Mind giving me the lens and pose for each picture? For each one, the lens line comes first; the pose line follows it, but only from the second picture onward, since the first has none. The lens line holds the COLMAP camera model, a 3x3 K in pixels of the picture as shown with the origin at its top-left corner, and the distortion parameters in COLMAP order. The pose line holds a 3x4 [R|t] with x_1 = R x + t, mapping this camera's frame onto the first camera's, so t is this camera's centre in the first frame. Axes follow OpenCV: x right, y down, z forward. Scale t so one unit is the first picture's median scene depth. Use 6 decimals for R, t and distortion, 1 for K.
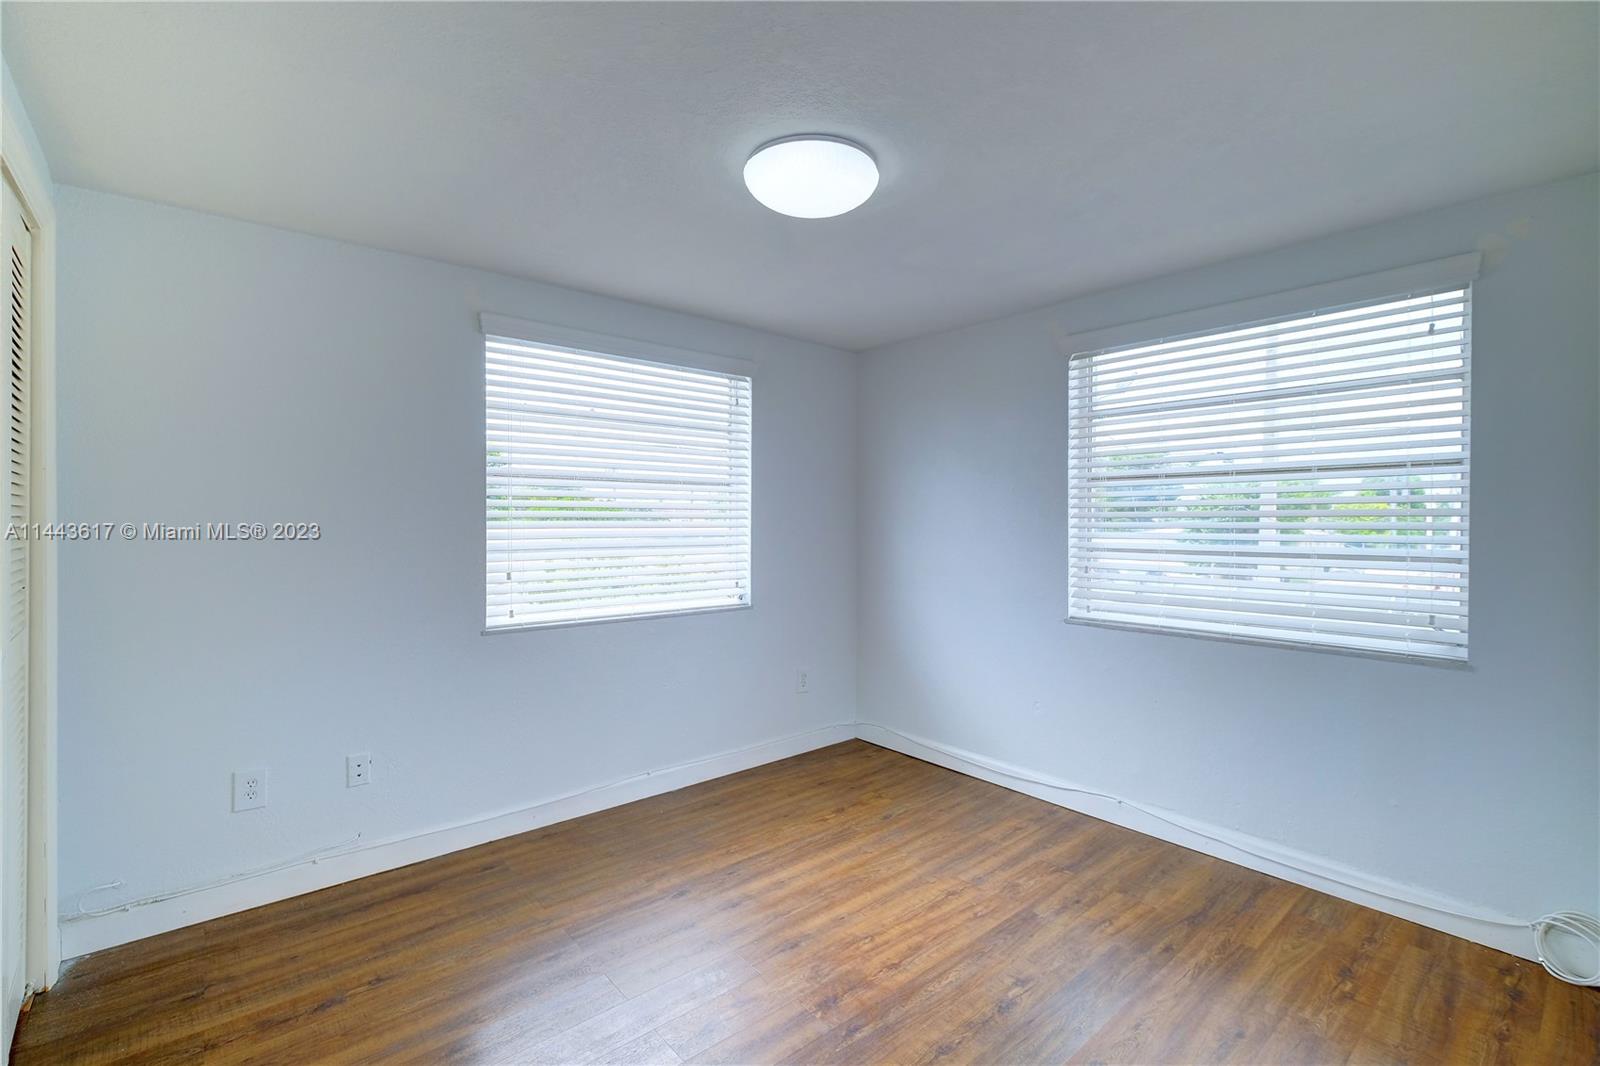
lens RADIAL K [[710.2, 0, 798.0], [0, 710.2, 526.9], [0, 0, 1]] dist [-0.002372, 0.000297]
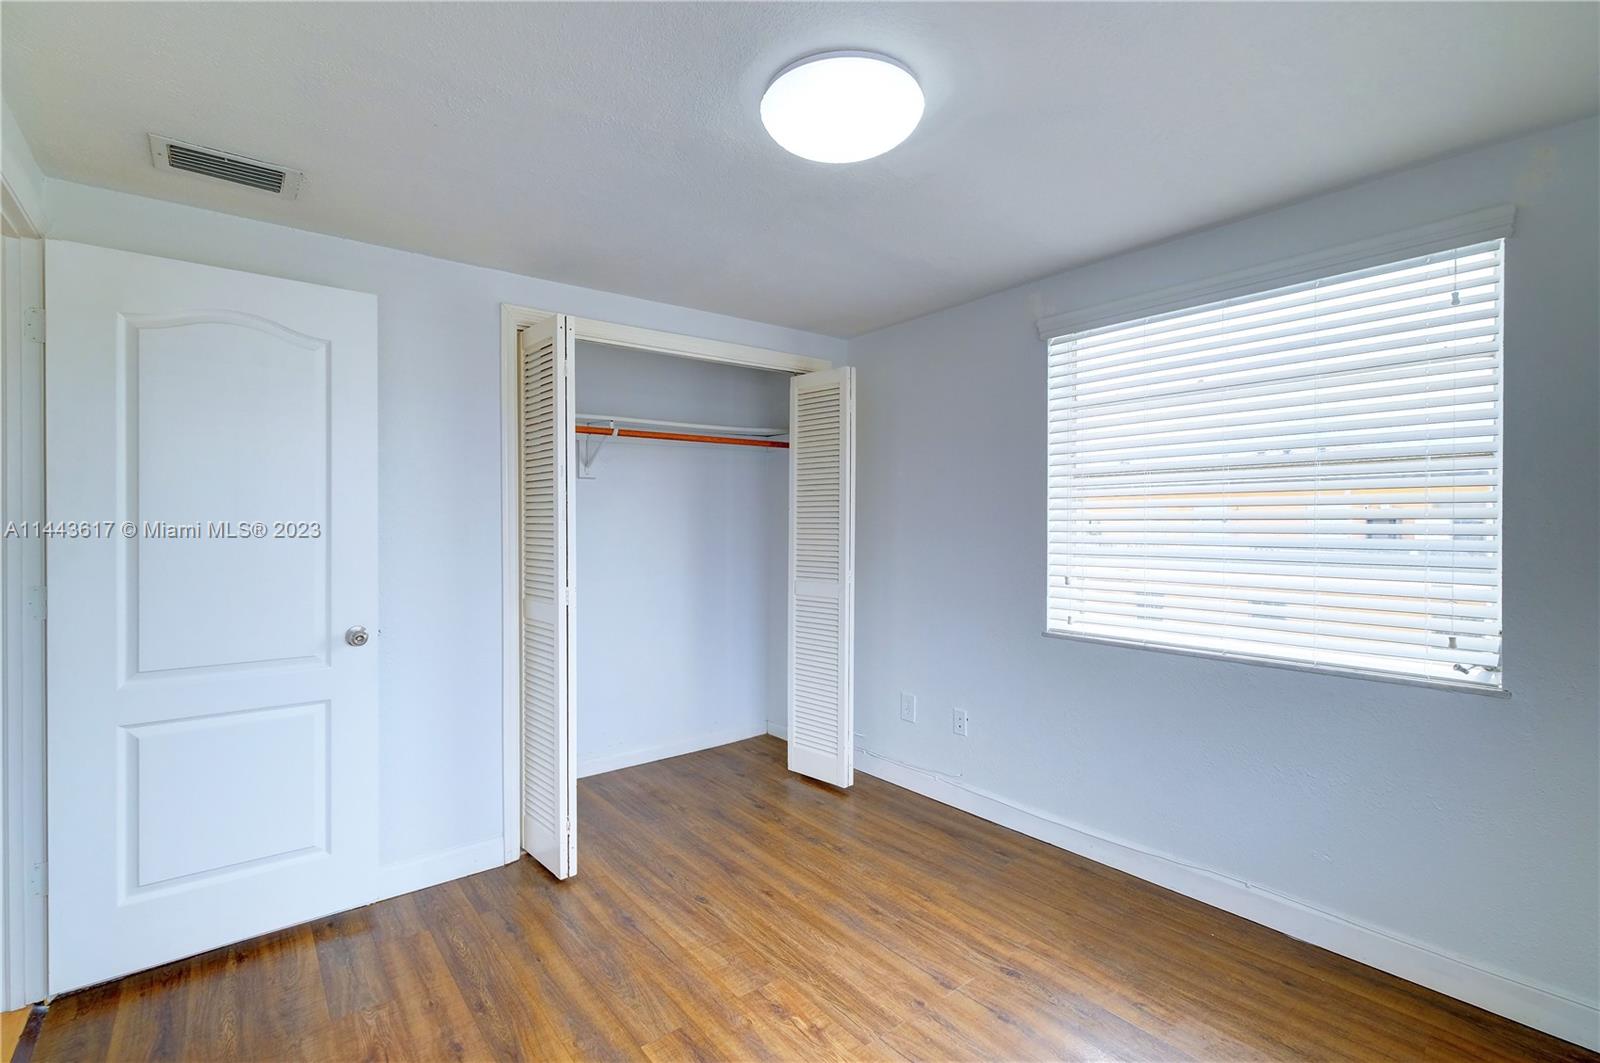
lens RADIAL K [[710.2, 0, 798.0], [0, 710.2, 525.4], [0, 0, 1]] dist [-0.002372, 0.000297]
pose [[-0.023945, -0.002458, -0.999710, 0.585264], [-0.008706, 0.999960, -0.002250, -0.001286], [0.999675, 0.008650, -0.023966, 0.670622]]
